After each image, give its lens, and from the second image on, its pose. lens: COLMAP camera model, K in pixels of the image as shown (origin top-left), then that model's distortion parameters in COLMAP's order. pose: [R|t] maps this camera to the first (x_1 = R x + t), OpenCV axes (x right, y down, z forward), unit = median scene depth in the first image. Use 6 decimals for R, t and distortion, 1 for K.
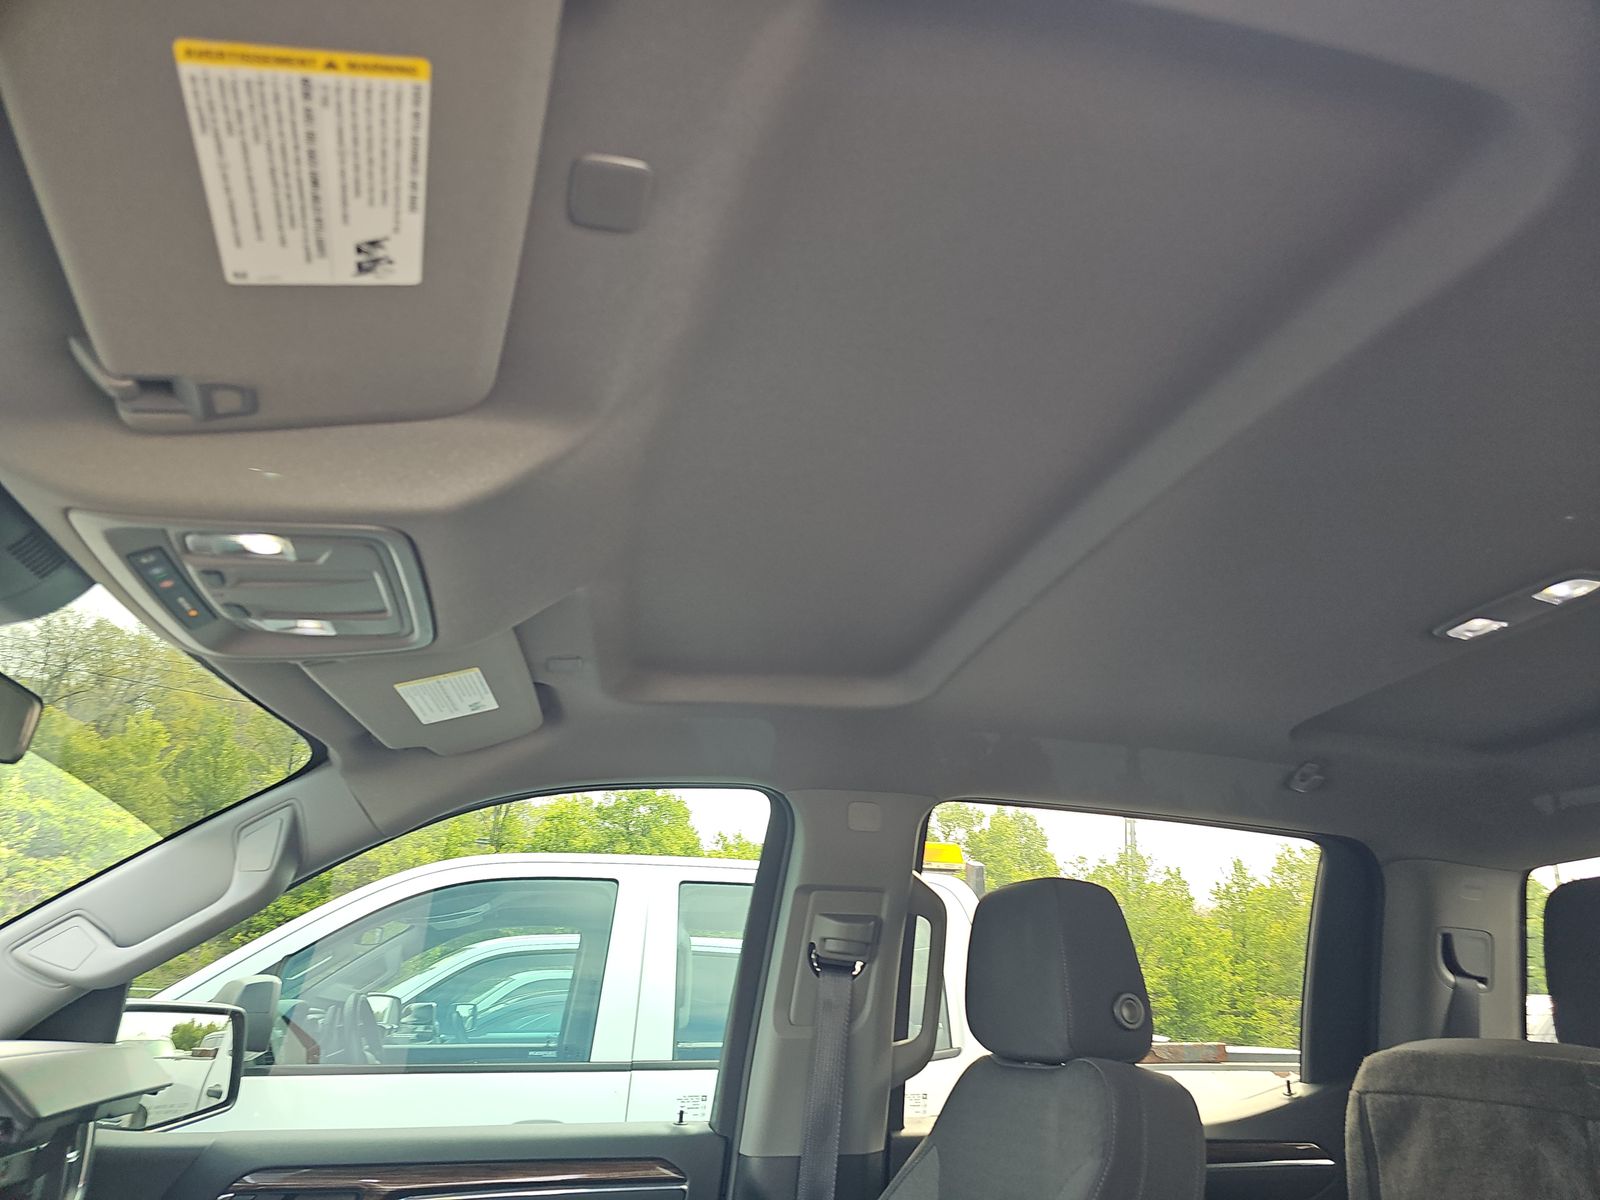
lens RADIAL K [[1041.4, 0, 807.2], [0, 1041.4, 596.0], [0, 0, 1]] dist [0.029688, -0.004050]
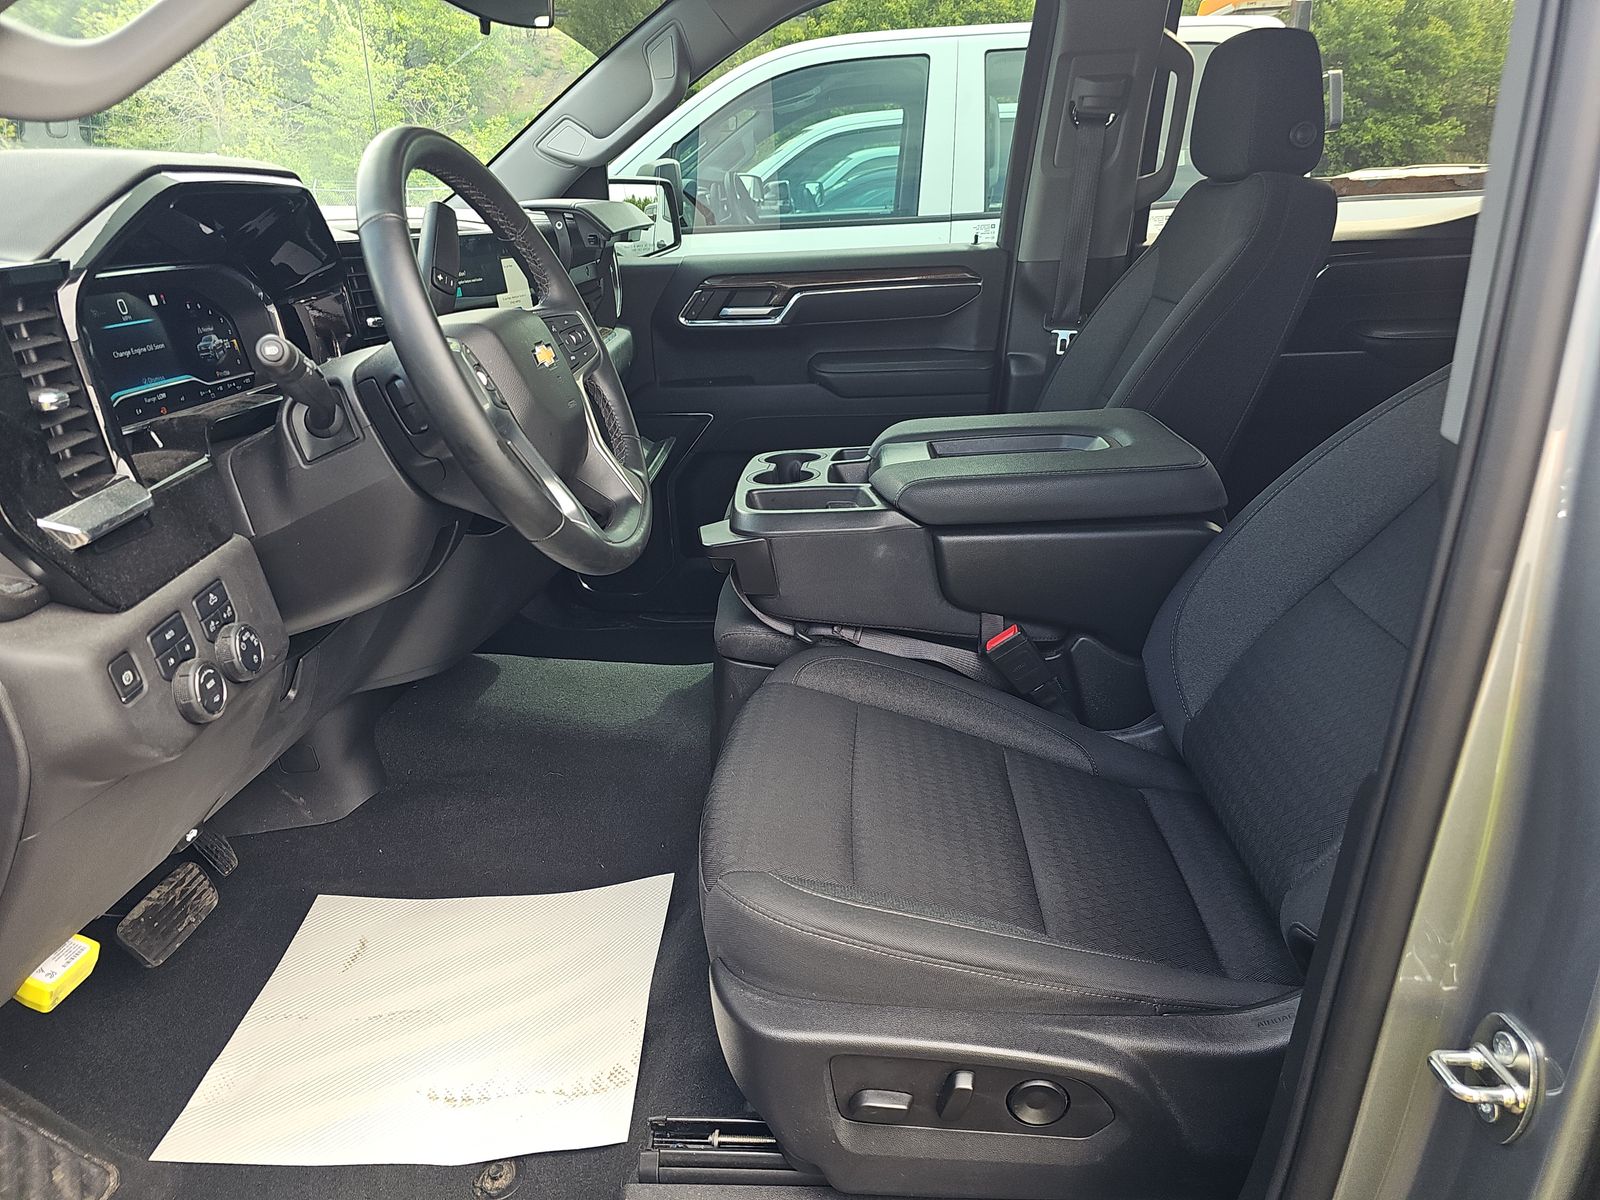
lens RADIAL K [[1041.4, 0, 807.2], [0, 1041.4, 596.0], [0, 0, 1]] dist [0.029688, -0.004050]
pose [[0.954559, 0.058764, -0.292172, 0.058933], [0.156476, 0.735542, 0.659161, -0.064313], [0.253640, -0.674926, 0.692923, -0.204197]]
